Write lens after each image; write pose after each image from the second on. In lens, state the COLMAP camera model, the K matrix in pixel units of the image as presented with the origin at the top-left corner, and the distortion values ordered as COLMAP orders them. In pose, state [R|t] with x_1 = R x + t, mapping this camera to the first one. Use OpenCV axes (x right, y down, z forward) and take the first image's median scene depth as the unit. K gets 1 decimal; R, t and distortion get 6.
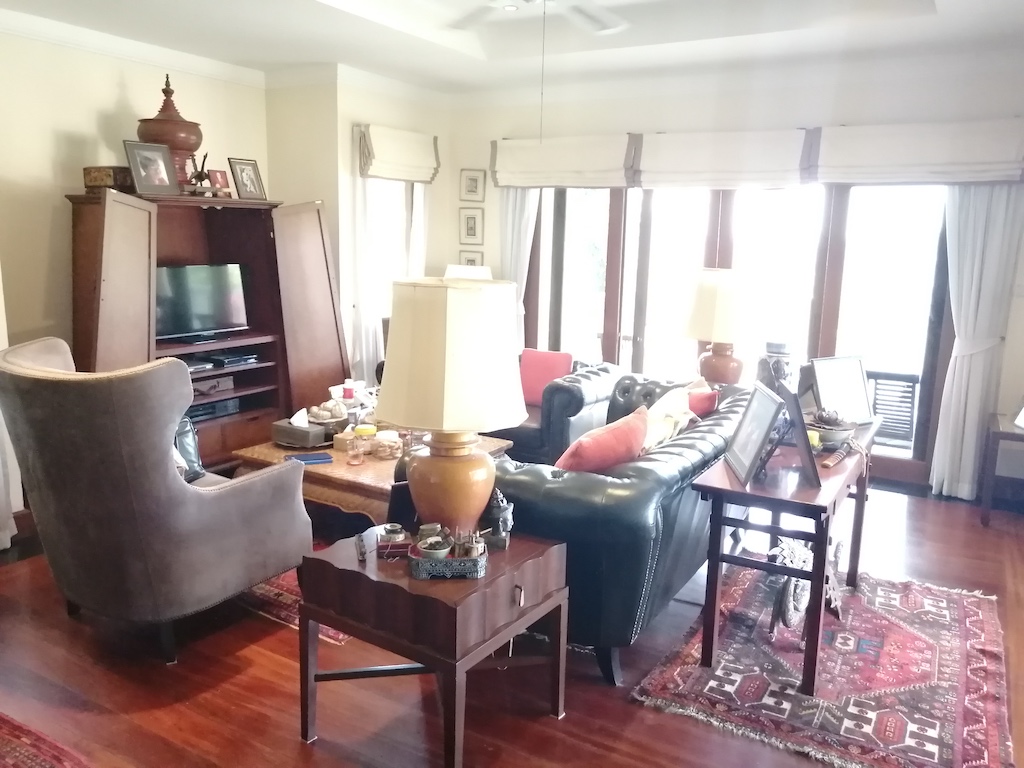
lens RADIAL K [[796.5, 0, 513.8], [0, 796.5, 385.7], [0, 0, 1]] dist [0.008482, -0.004598]
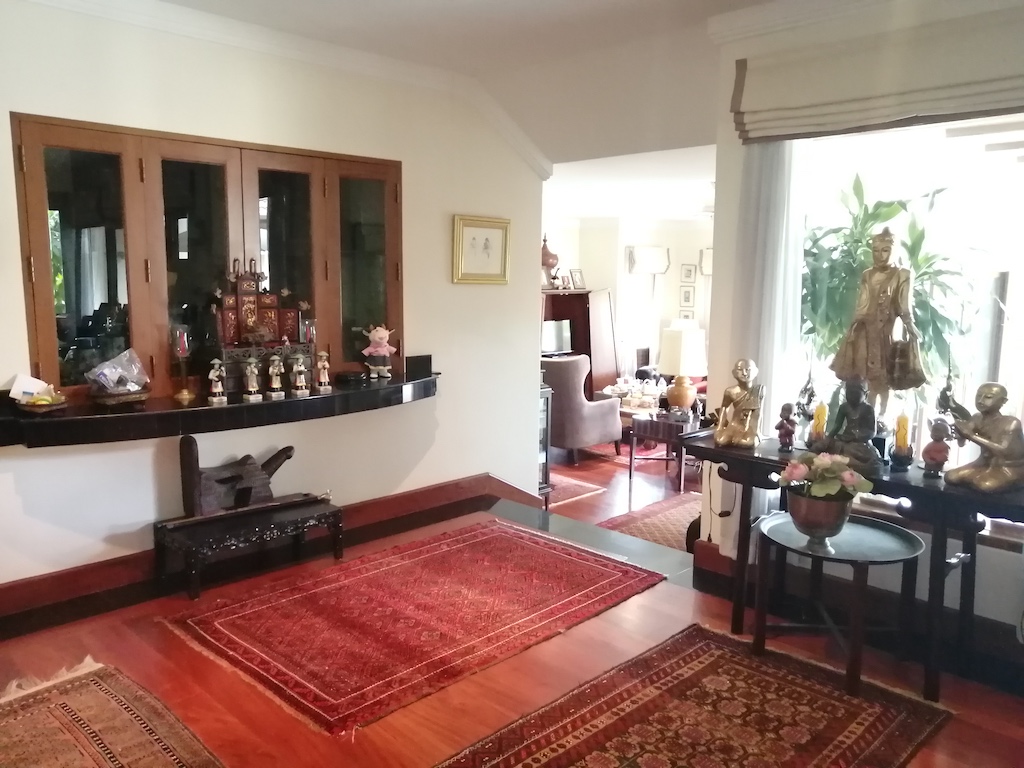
lens RADIAL K [[796.5, 0, 508.5], [0, 796.5, 387.2], [0, 0, 1]] dist [0.008482, -0.004598]
pose [[0.965092, 0.018526, -0.261255, 0.038351], [-0.032588, 0.998238, -0.049593, 0.130599], [0.259876, 0.056376, 0.963995, -1.035185]]
